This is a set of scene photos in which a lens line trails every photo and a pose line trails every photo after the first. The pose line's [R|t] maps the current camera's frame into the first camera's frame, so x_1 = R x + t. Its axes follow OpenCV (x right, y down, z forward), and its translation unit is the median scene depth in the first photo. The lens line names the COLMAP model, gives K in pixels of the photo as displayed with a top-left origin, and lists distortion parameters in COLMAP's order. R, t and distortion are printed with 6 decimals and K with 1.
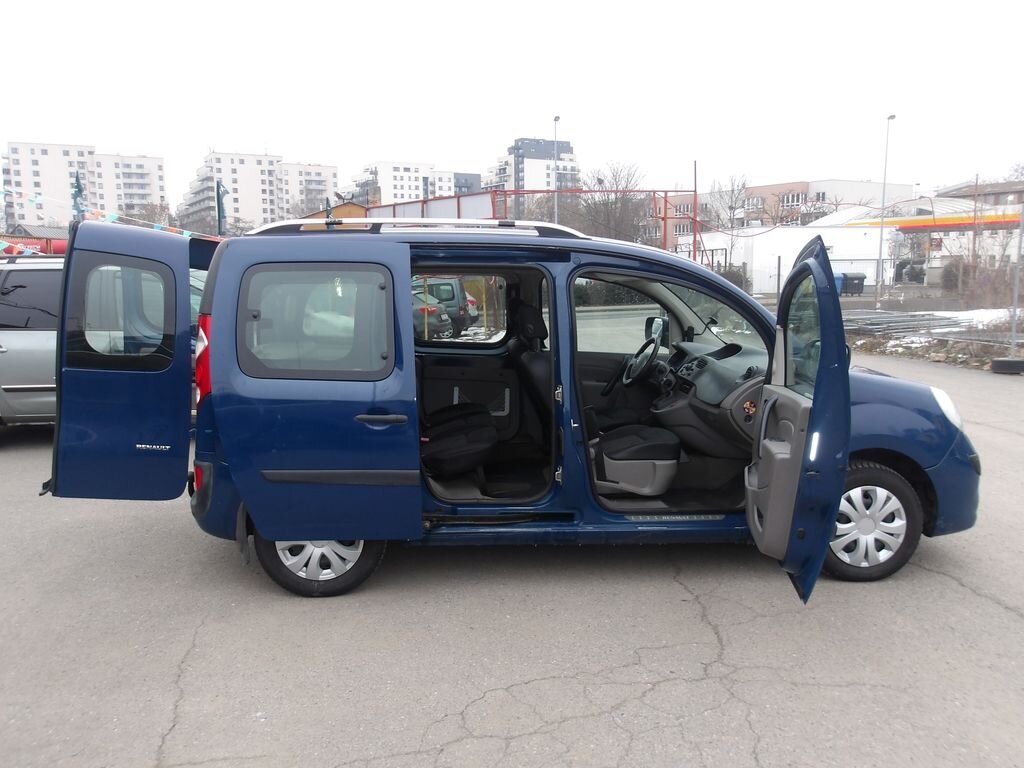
lens RADIAL K [[892.9, 0, 507.6], [0, 892.9, 387.5], [0, 0, 1]] dist [-0.015013, 0.039918]
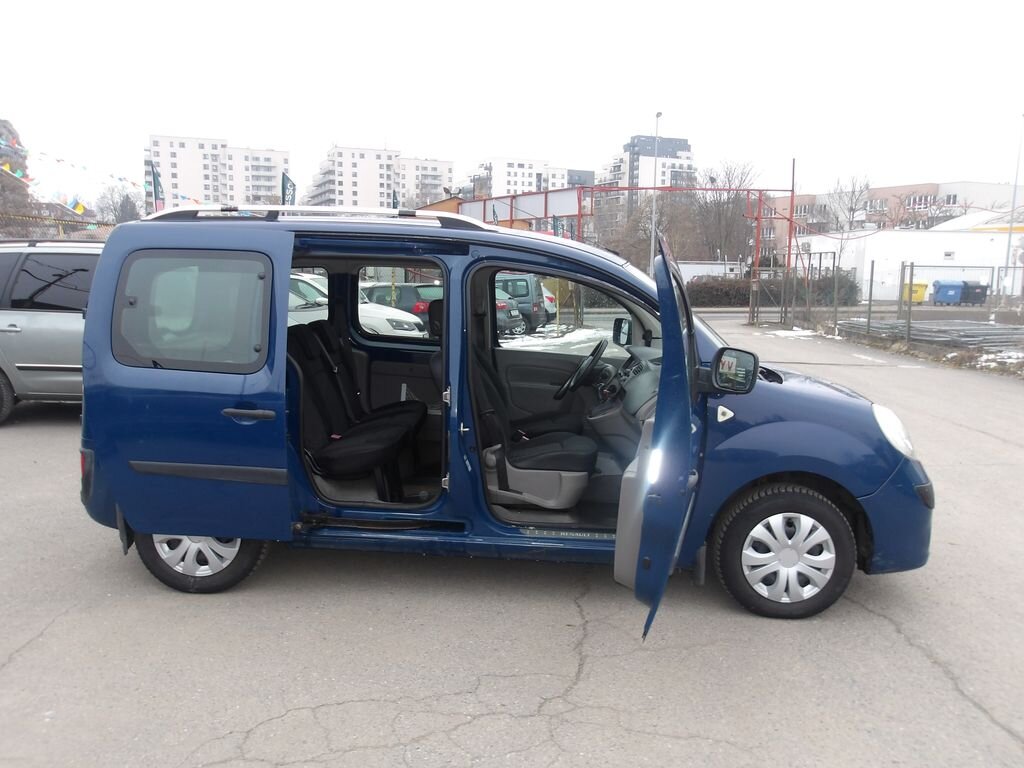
lens RADIAL K [[892.9, 0, 515.8], [0, 892.9, 382.7], [0, 0, 1]] dist [-0.015013, 0.039918]
pose [[0.991419, 0.042342, -0.123677, 0.181361], [-0.042630, 0.999091, 0.000313, -0.007317], [0.123578, 0.004962, 0.992322, 0.056443]]
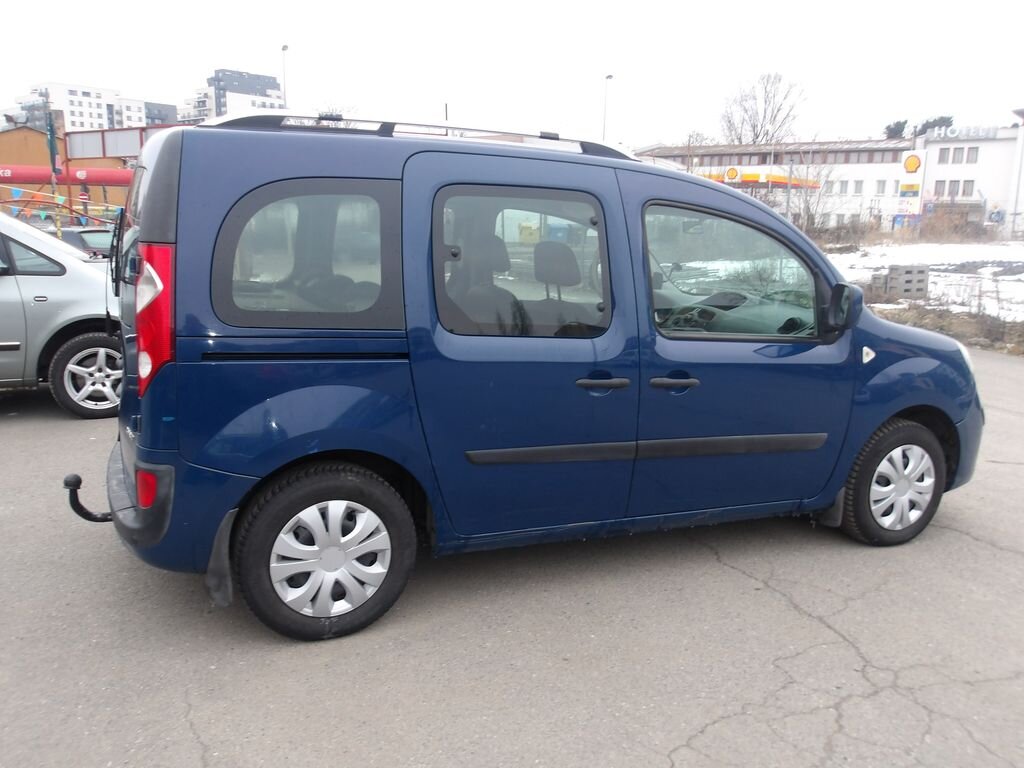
lens RADIAL K [[892.9, 0, 511.9], [0, 892.9, 380.9], [0, 0, 1]] dist [-0.015013, 0.039918]
pose [[0.942399, -0.031095, 0.333041, -0.226323], [0.014712, 0.998559, 0.051601, -0.007879], [-0.334166, -0.043729, 0.941499, 0.203345]]
